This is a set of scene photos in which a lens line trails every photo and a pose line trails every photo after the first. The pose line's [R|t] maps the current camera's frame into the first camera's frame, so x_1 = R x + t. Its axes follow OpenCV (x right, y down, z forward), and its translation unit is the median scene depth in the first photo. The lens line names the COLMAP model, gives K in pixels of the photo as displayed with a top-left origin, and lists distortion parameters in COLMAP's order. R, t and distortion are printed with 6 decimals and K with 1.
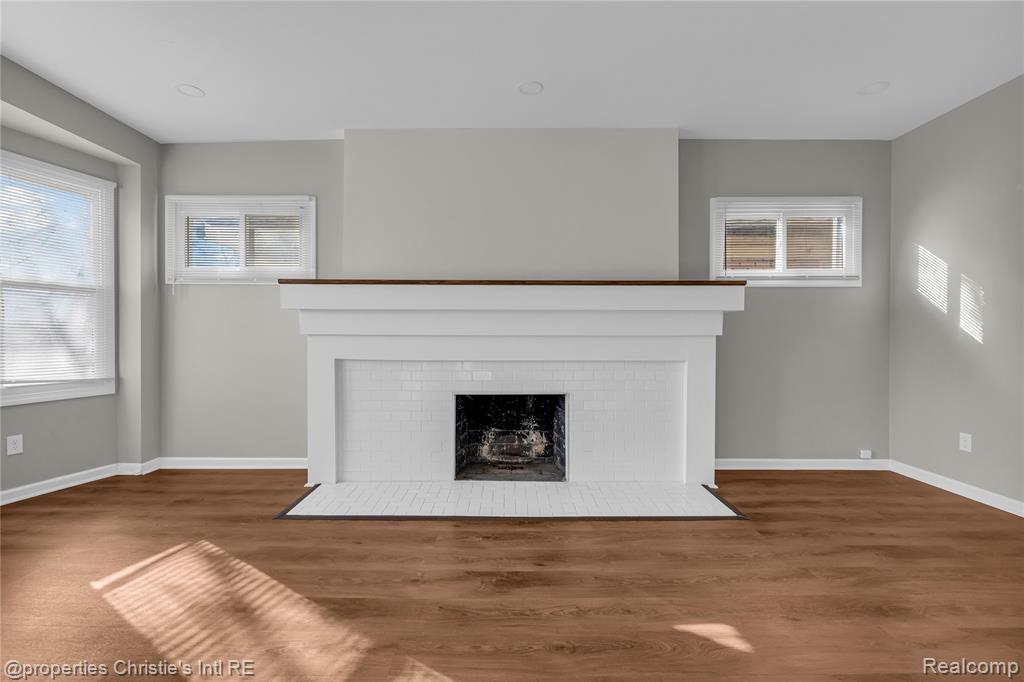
lens RADIAL K [[458.0, 0, 507.8], [0, 458.0, 341.2], [0, 0, 1]] dist [-0.000161, 0.000302]
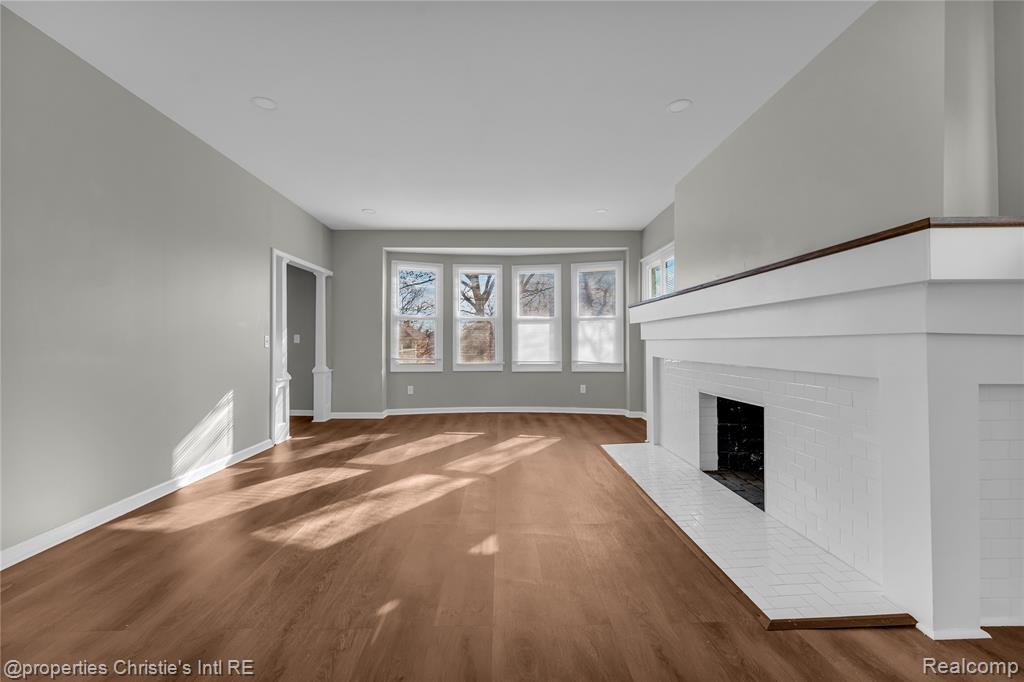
lens RADIAL K [[416.6, 0, 508.2], [0, 416.6, 342.3], [0, 0, 1]] dist [0.000034, -0.000085]
pose [[0.018177, -0.001980, -0.999833, 0.898541], [-0.004178, 0.999989, -0.002057, -0.002386], [0.999826, 0.004215, 0.018169, 0.520743]]
